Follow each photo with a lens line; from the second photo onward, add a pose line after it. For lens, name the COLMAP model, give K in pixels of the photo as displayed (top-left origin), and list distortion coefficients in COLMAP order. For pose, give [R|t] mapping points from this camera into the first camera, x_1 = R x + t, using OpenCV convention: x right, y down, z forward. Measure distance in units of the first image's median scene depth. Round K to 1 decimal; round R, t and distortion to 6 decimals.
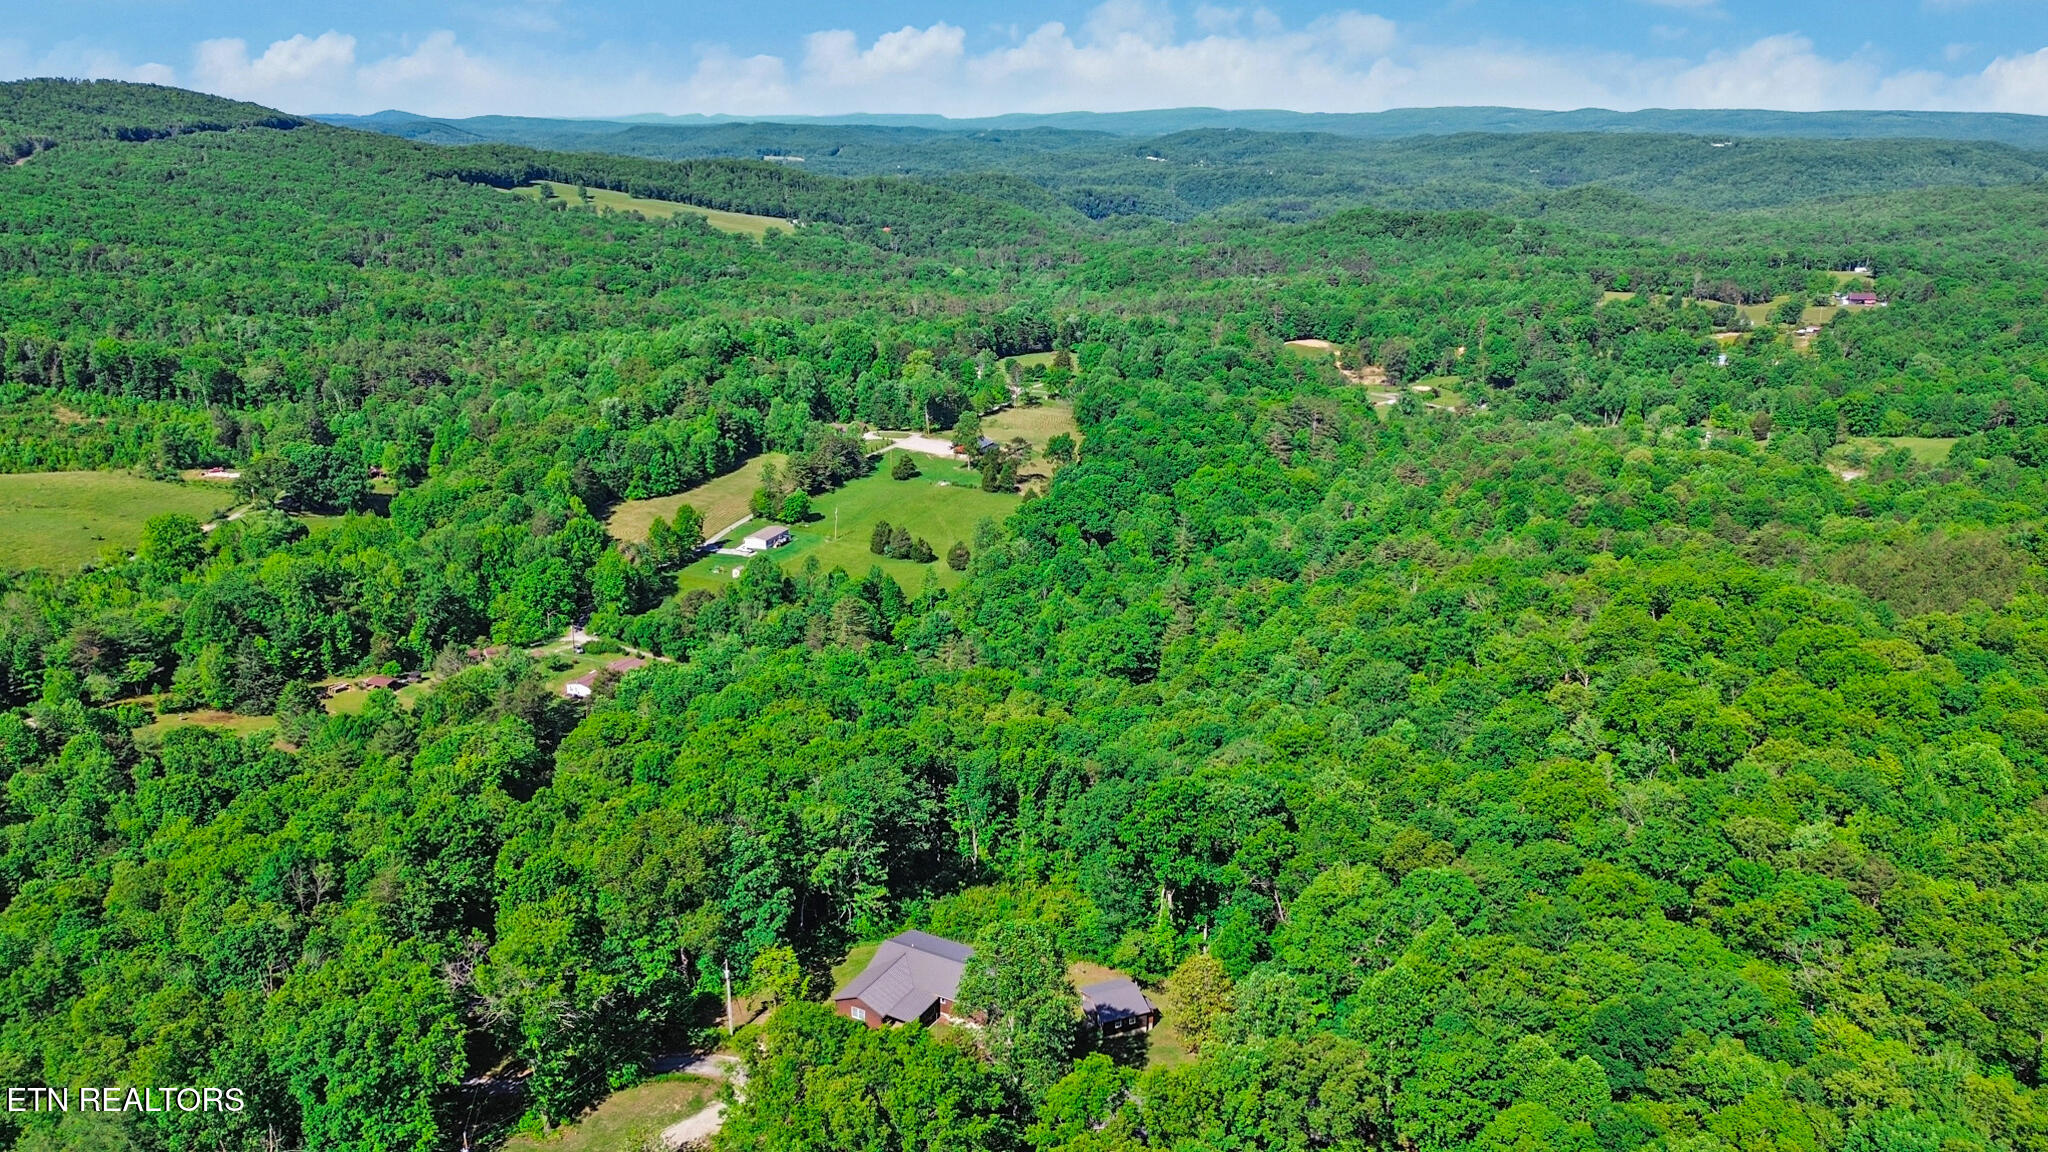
lens RADIAL K [[1431.3, 0, 1031.6], [0, 1431.3, 593.4], [0, 0, 1]] dist [0.053459, -0.042439]
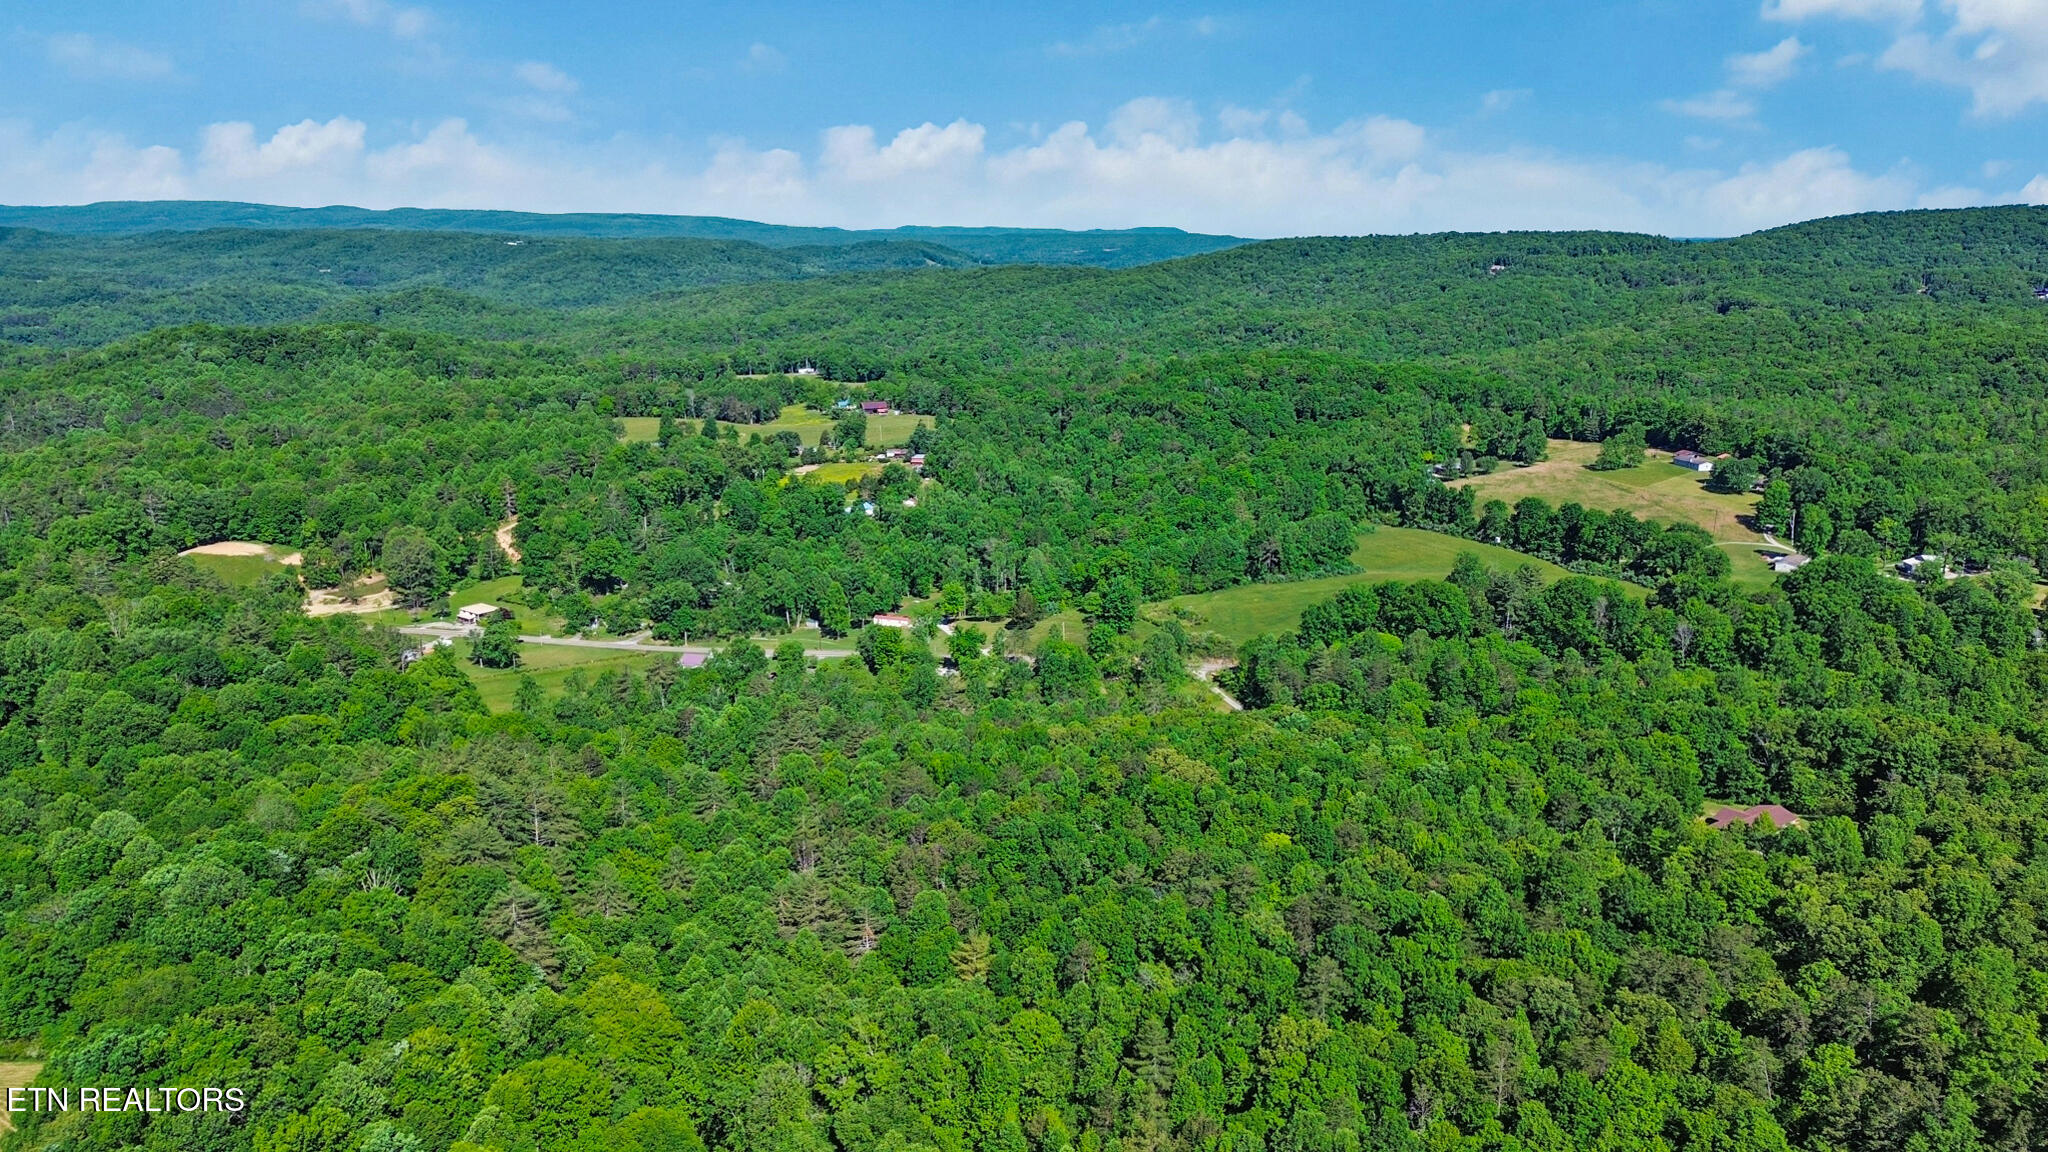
lens RADIAL K [[1431.3, 0, 1023.7], [0, 1431.3, 590.3], [0, 0, 1]] dist [0.053459, -0.042439]
pose [[0.704012, -0.173486, 0.688672, 0.003630], [0.218175, 0.975645, 0.022744, -0.116371], [-0.675845, 0.134239, 0.724716, 0.386032]]
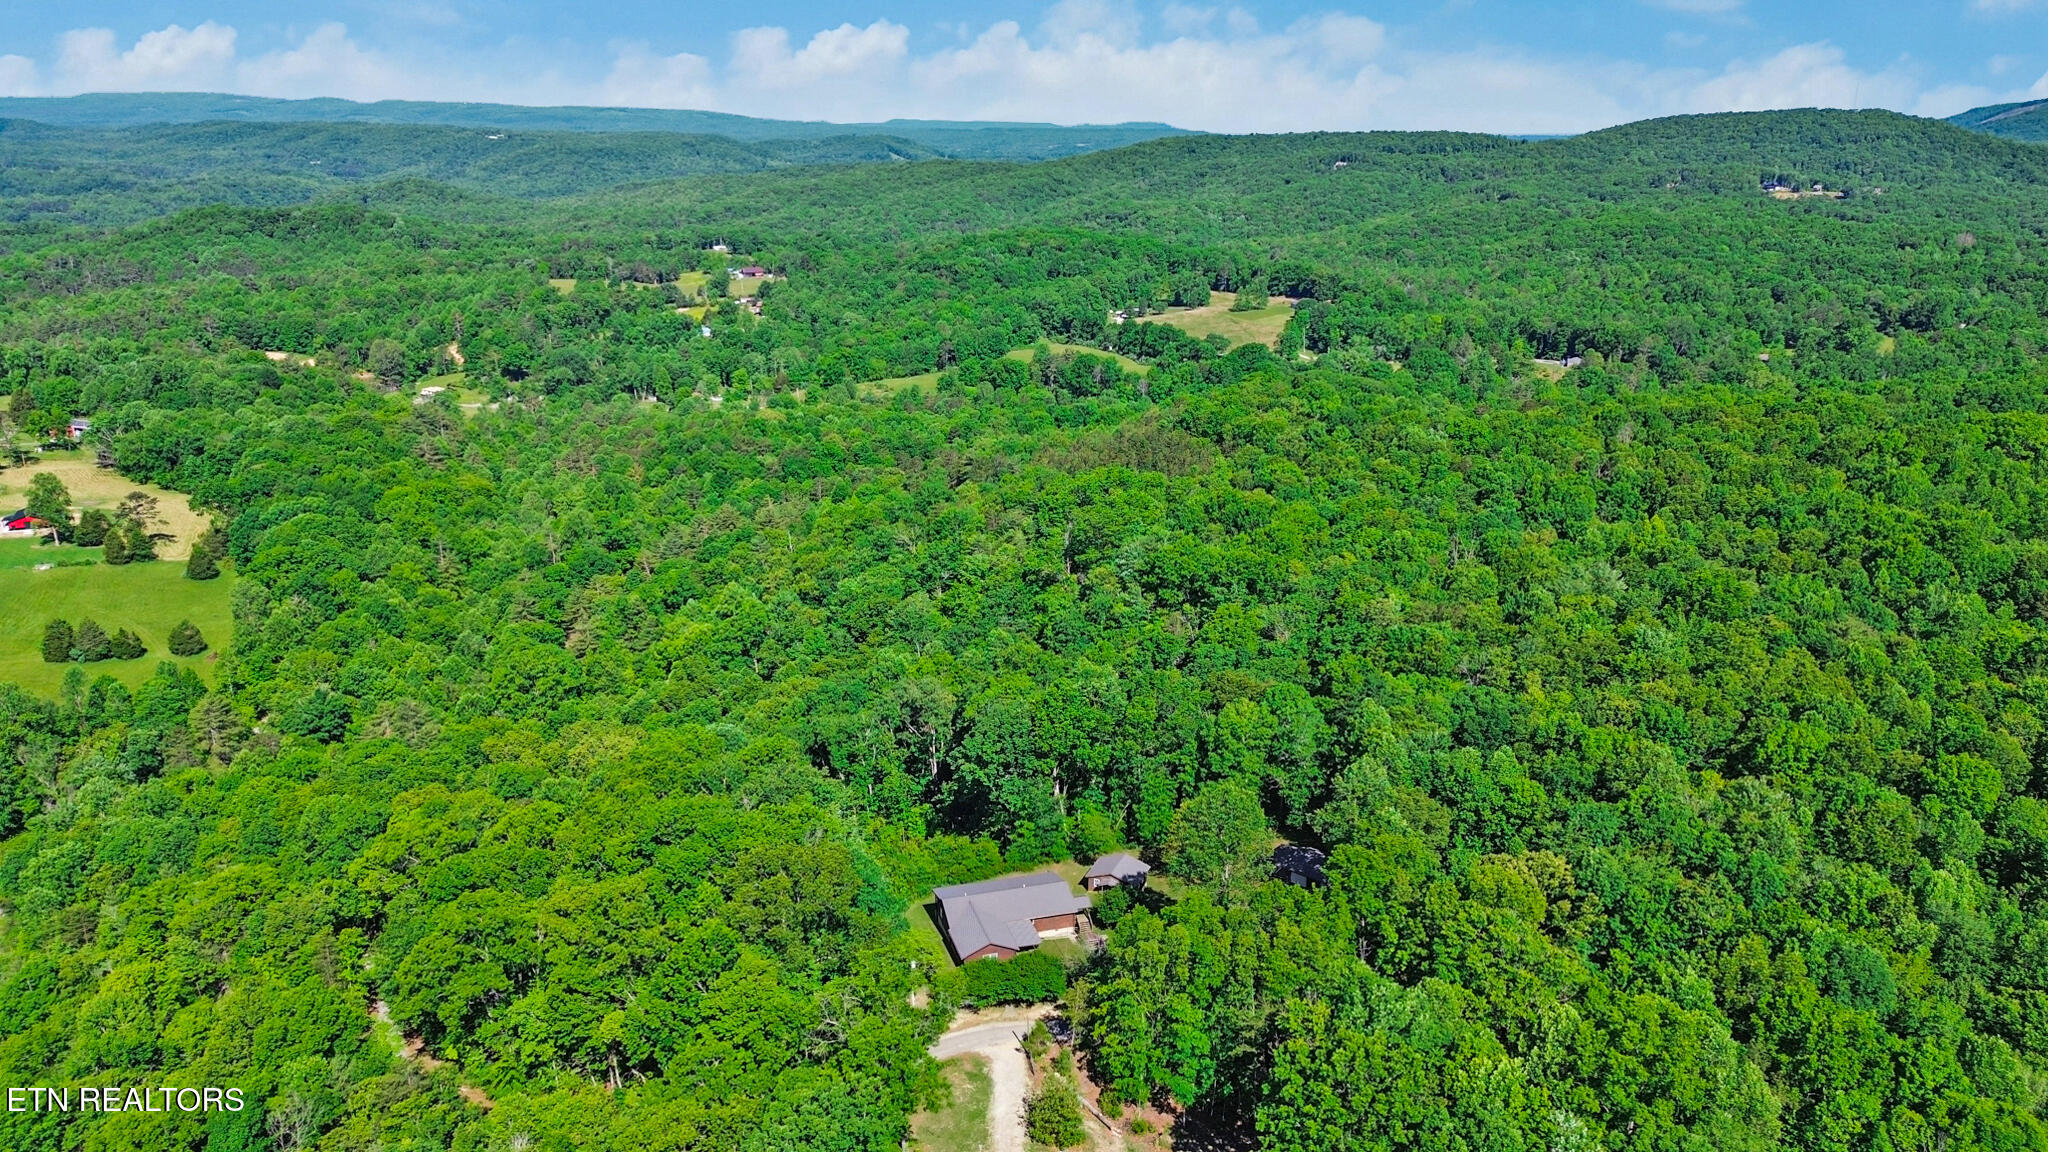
lens RADIAL K [[1431.3, 0, 1031.4], [0, 1431.3, 612.4], [0, 0, 1]] dist [0.053459, -0.042439]
pose [[0.703052, -0.227022, 0.673927, -0.137163], [0.215257, 0.971154, 0.102588, -0.011014], [-0.677777, 0.072943, 0.731640, 0.033399]]
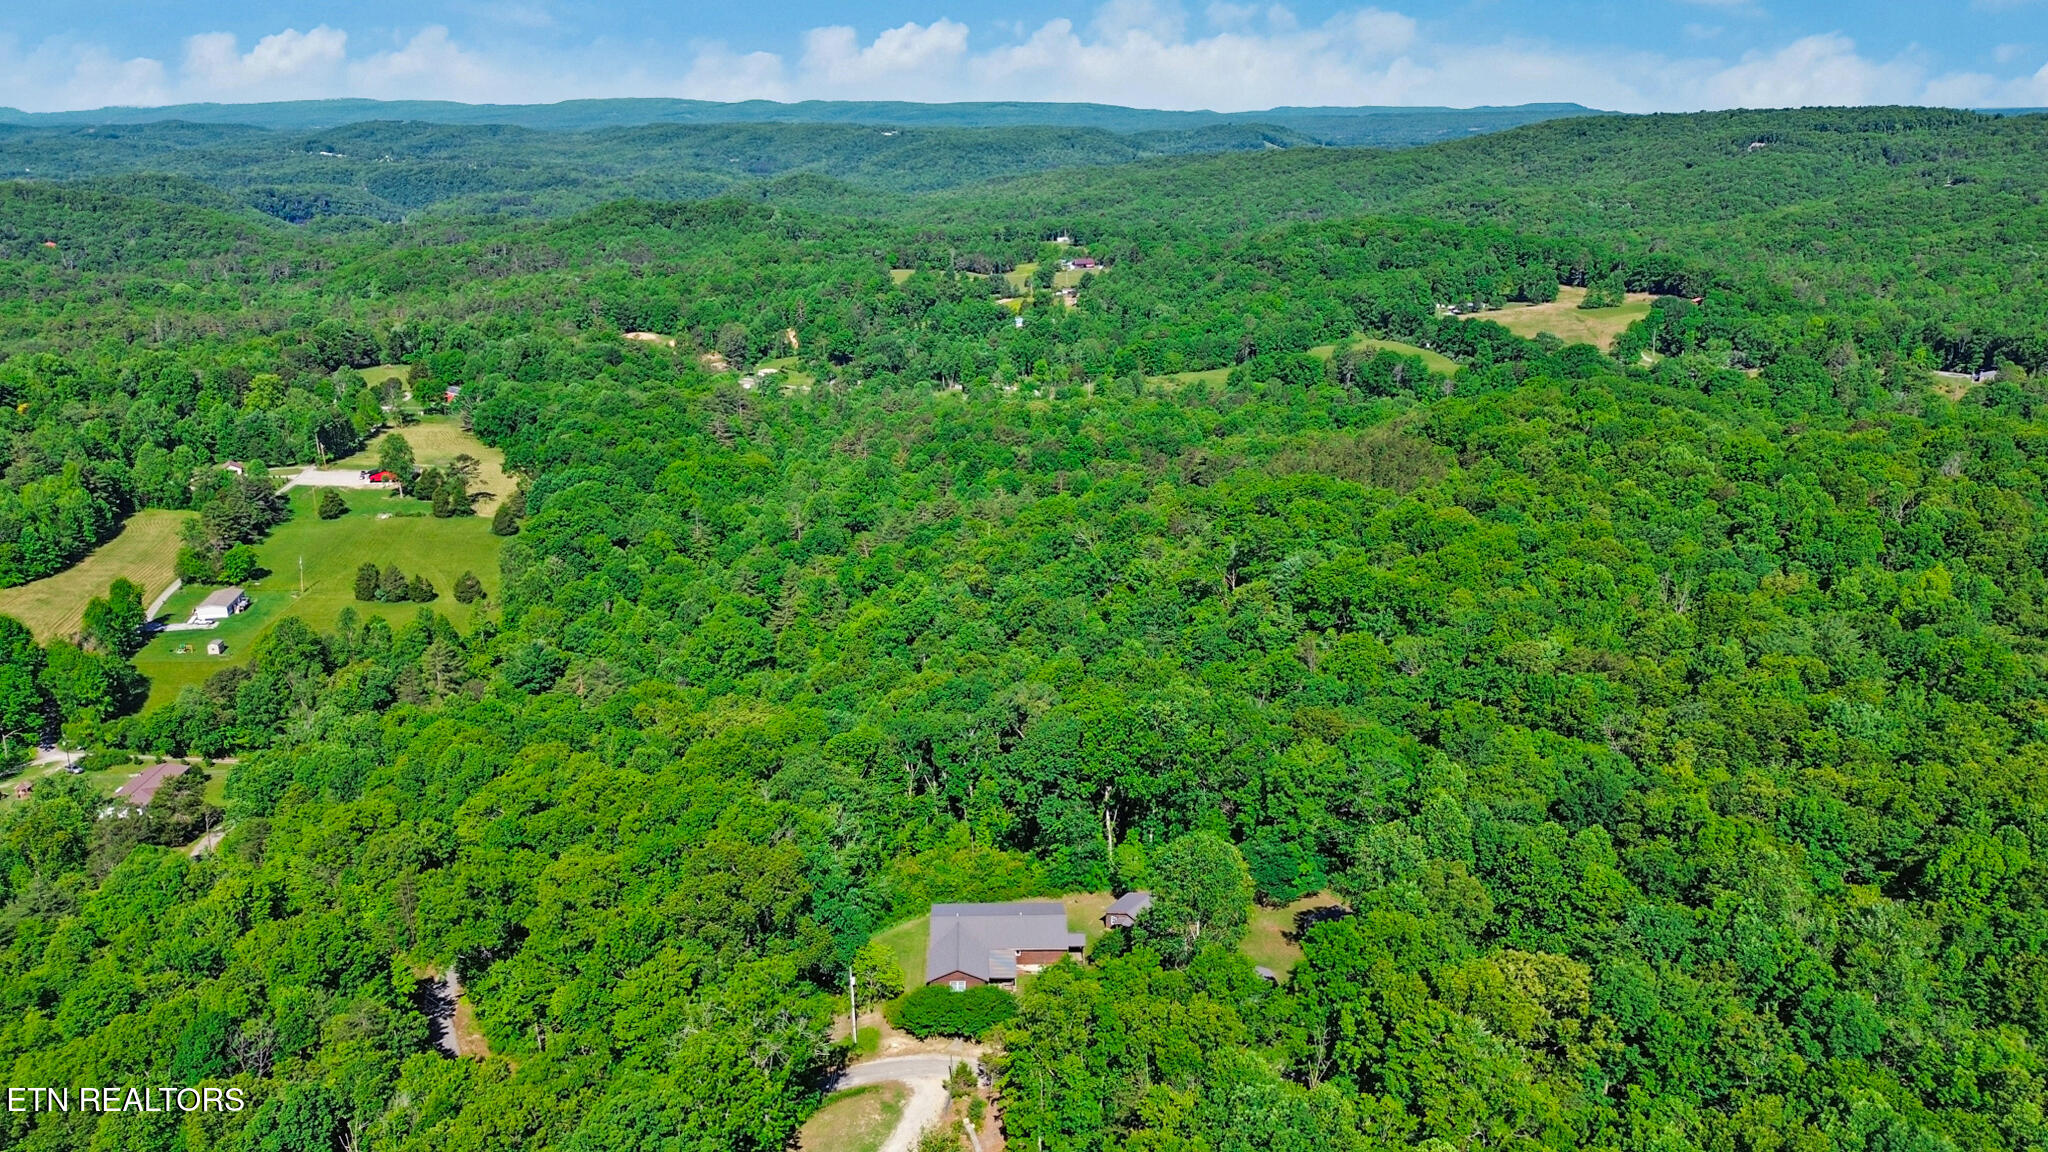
lens RADIAL K [[1431.3, 0, 987.1], [0, 1431.3, 592.5], [0, 0, 1]] dist [0.053459, -0.042439]
pose [[0.873615, -0.165202, 0.457718, -0.094615], [0.163006, 0.985616, 0.044614, -0.004965], [-0.458504, 0.035635, 0.887978, 0.012766]]
